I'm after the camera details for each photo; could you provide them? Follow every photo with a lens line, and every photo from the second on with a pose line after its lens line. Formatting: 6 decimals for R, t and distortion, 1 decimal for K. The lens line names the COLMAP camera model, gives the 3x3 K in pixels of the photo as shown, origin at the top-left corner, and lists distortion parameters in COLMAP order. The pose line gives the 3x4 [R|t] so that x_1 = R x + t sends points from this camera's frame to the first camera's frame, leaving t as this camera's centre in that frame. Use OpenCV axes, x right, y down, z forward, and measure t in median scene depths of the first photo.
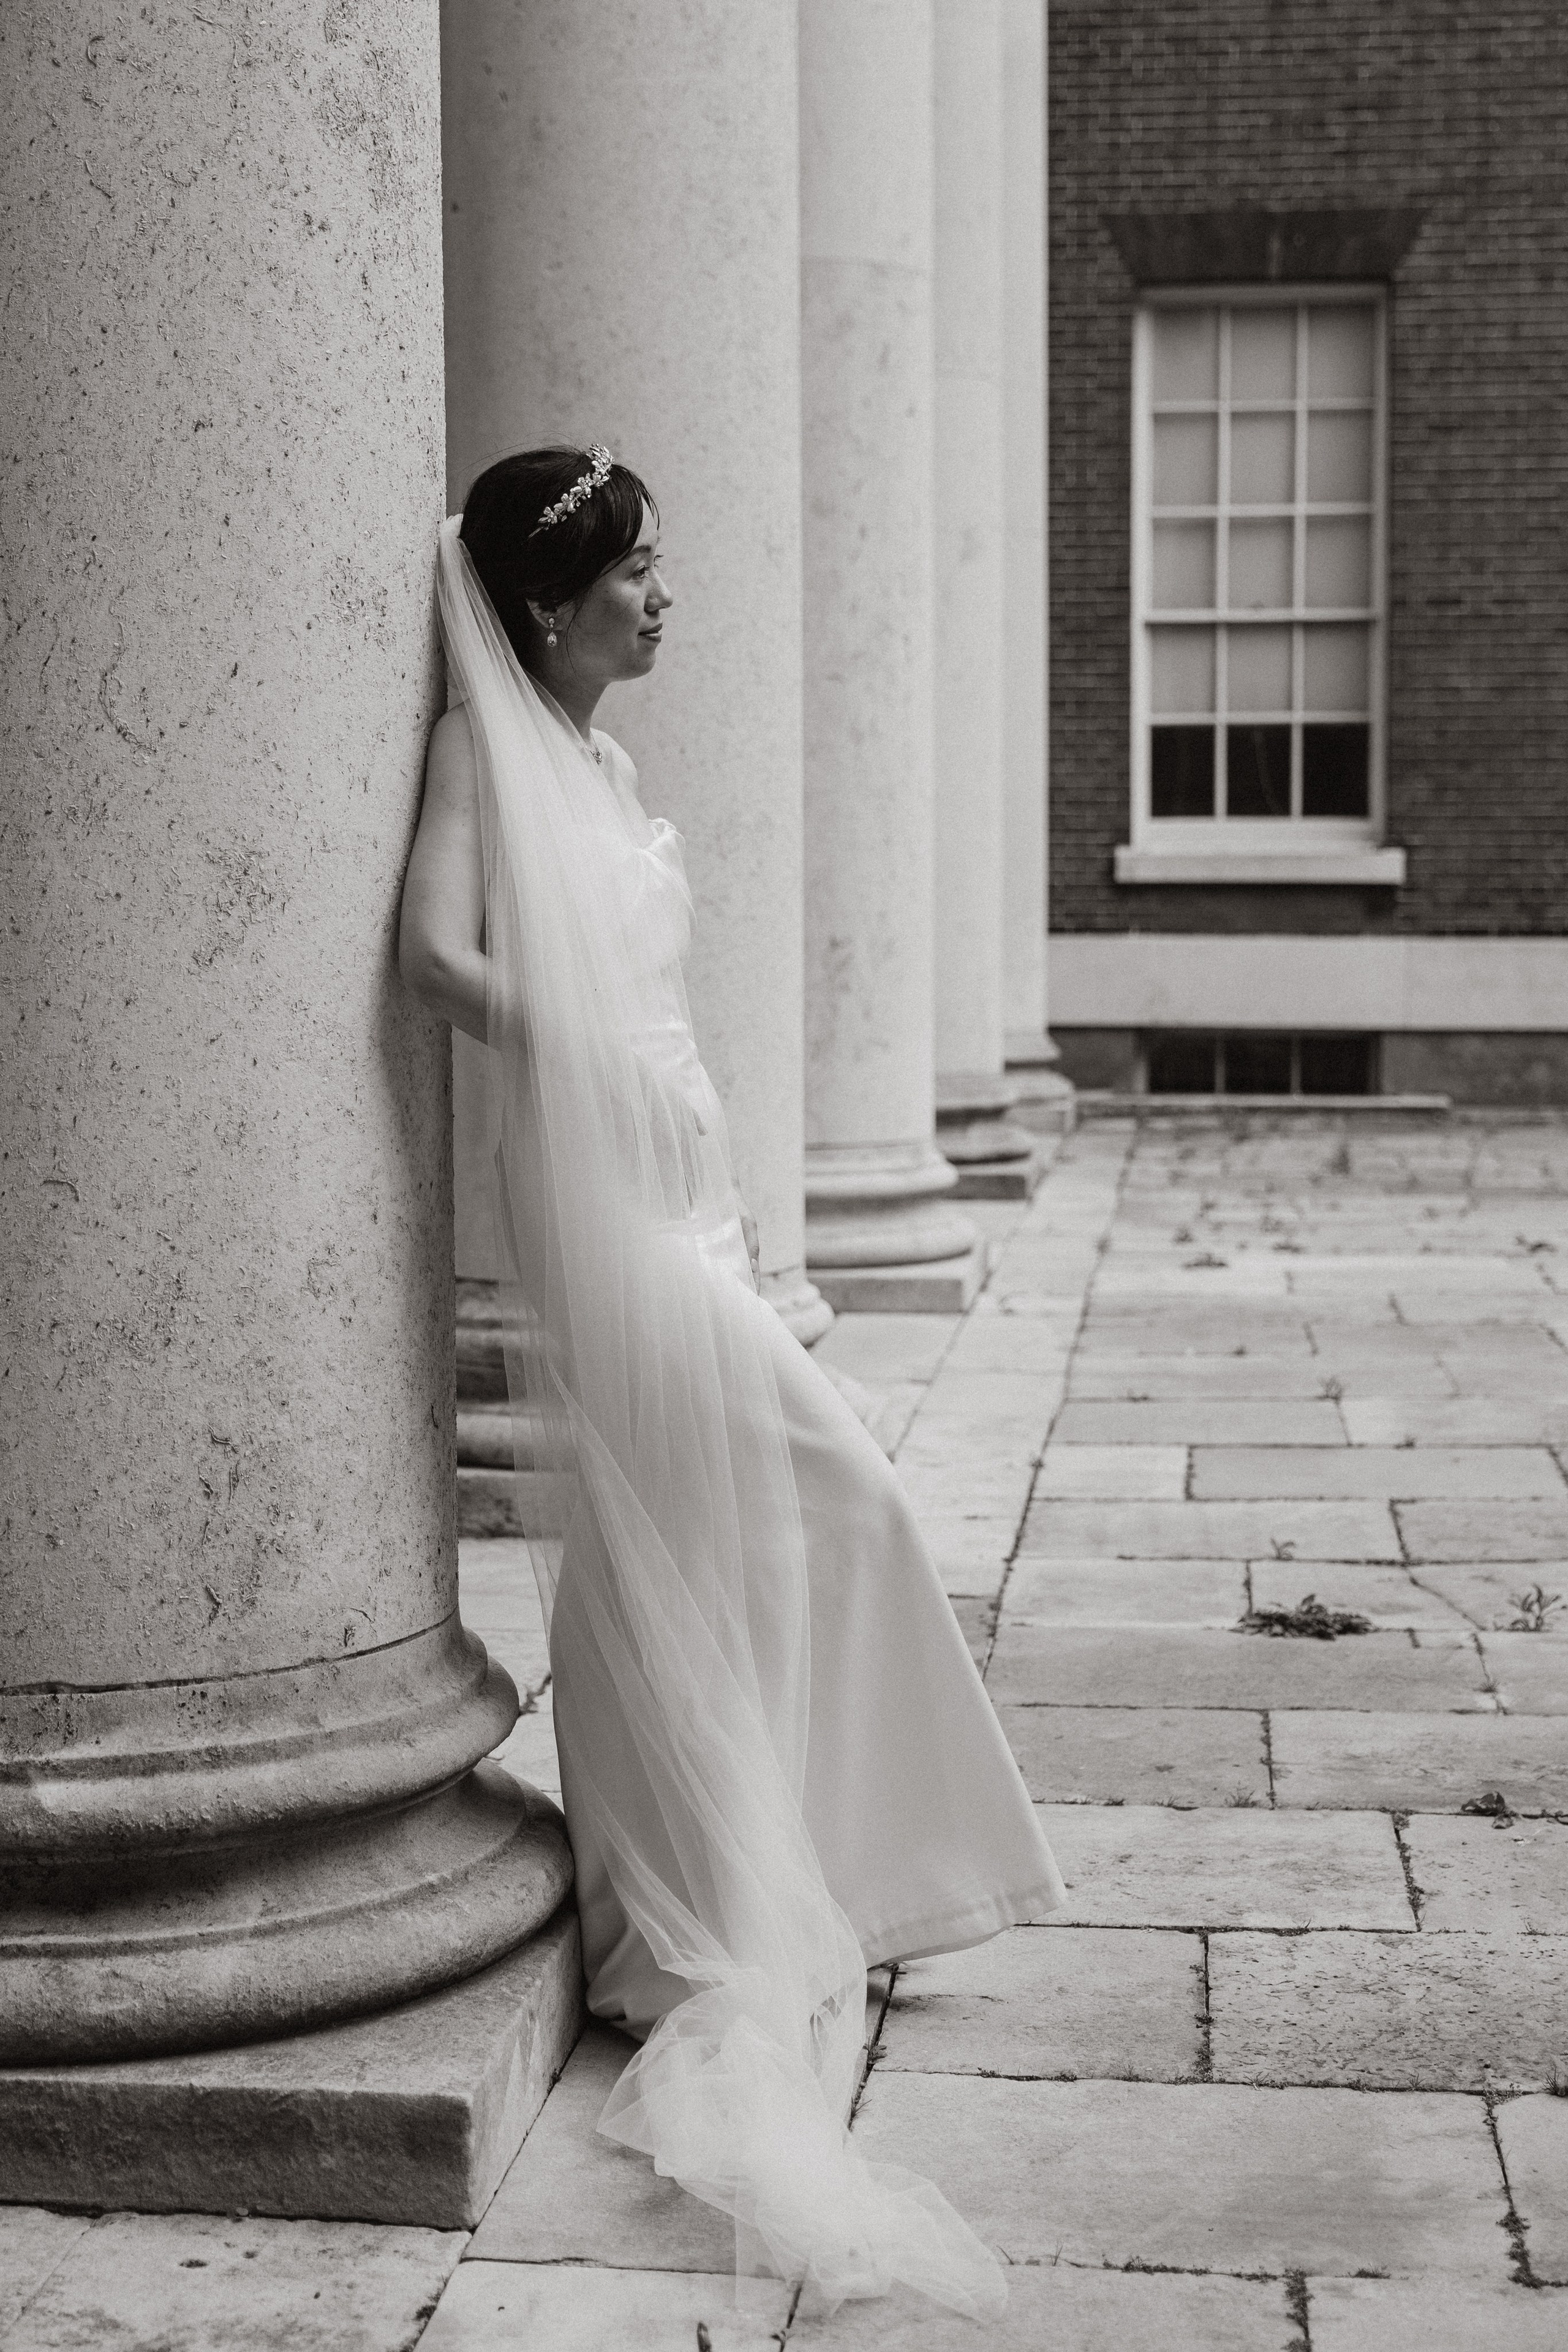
lens RADIAL K [[3251.5, 0, 777.2], [0, 3251.5, 1178.6], [0, 0, 1]] dist [-0.020671, 0.000000]
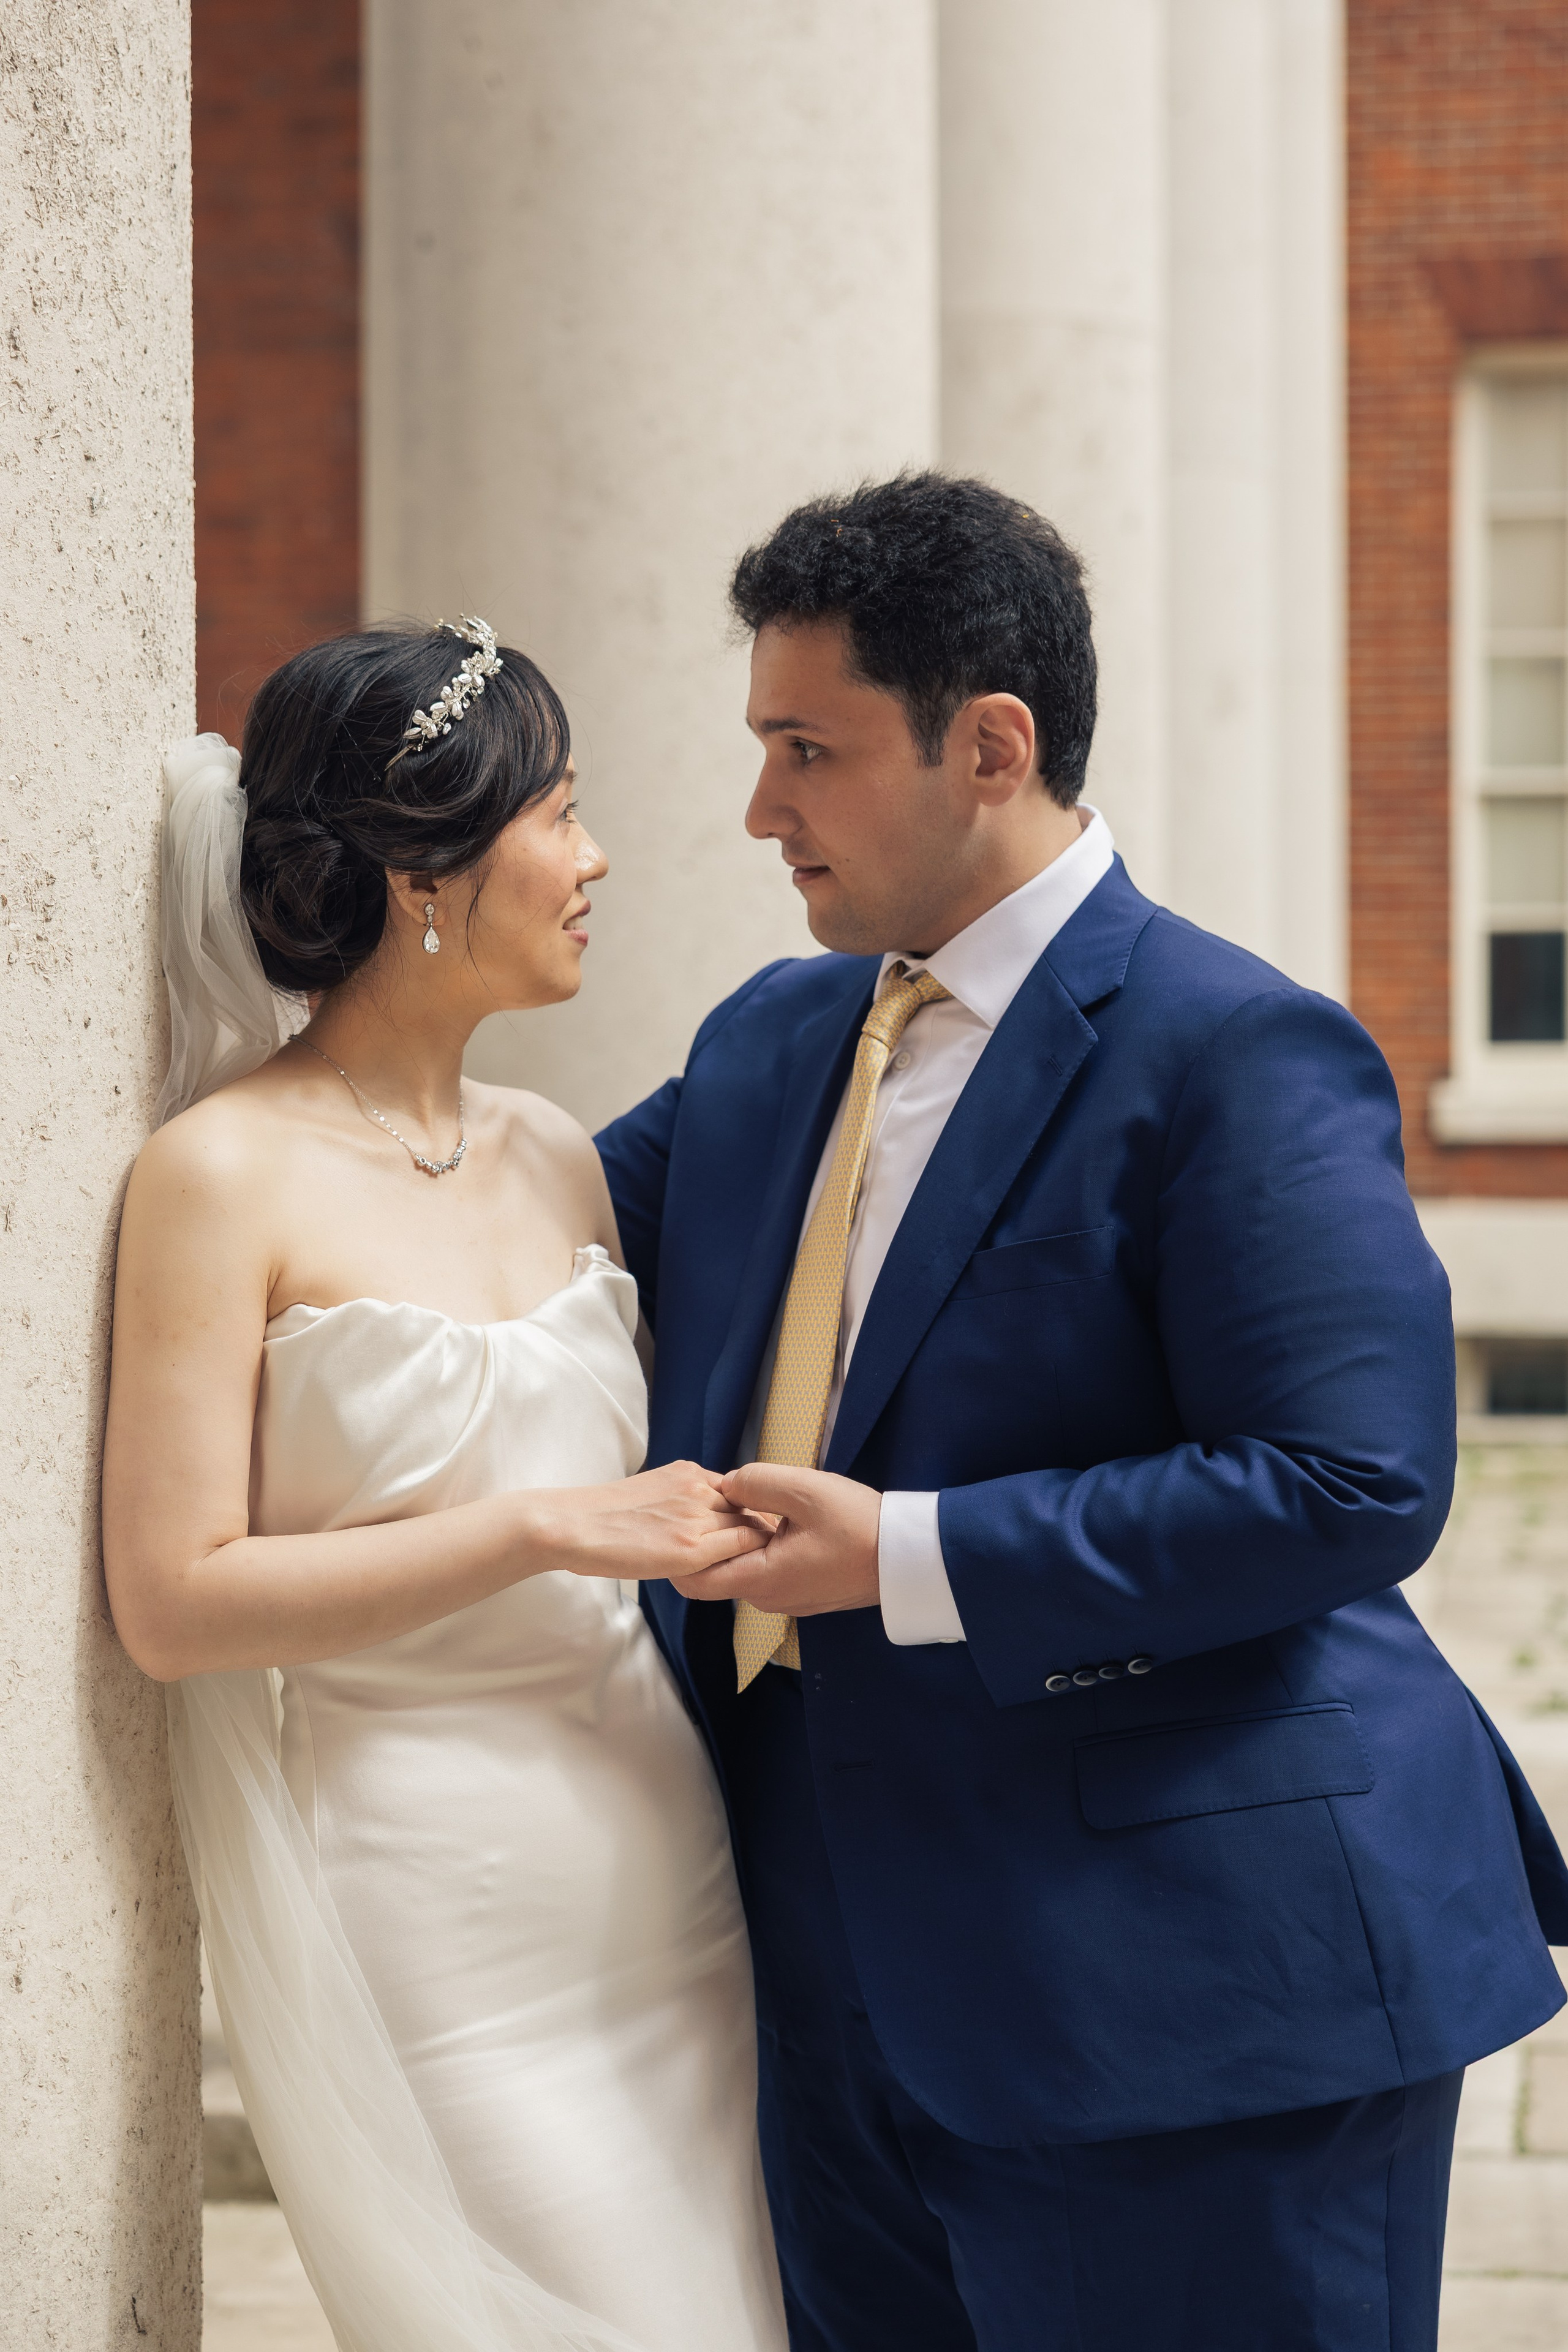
lens RADIAL K [[4163.7, 0, 788.2], [0, 4163.7, 1171.4], [0, 0, 1]] dist [0.047678, 0.000000]
pose [[0.998595, -0.000735, -0.052978, 0.024543], [-0.003249, 0.997173, -0.075067, -0.037916], [0.052883, 0.075134, 0.995770, 0.141562]]
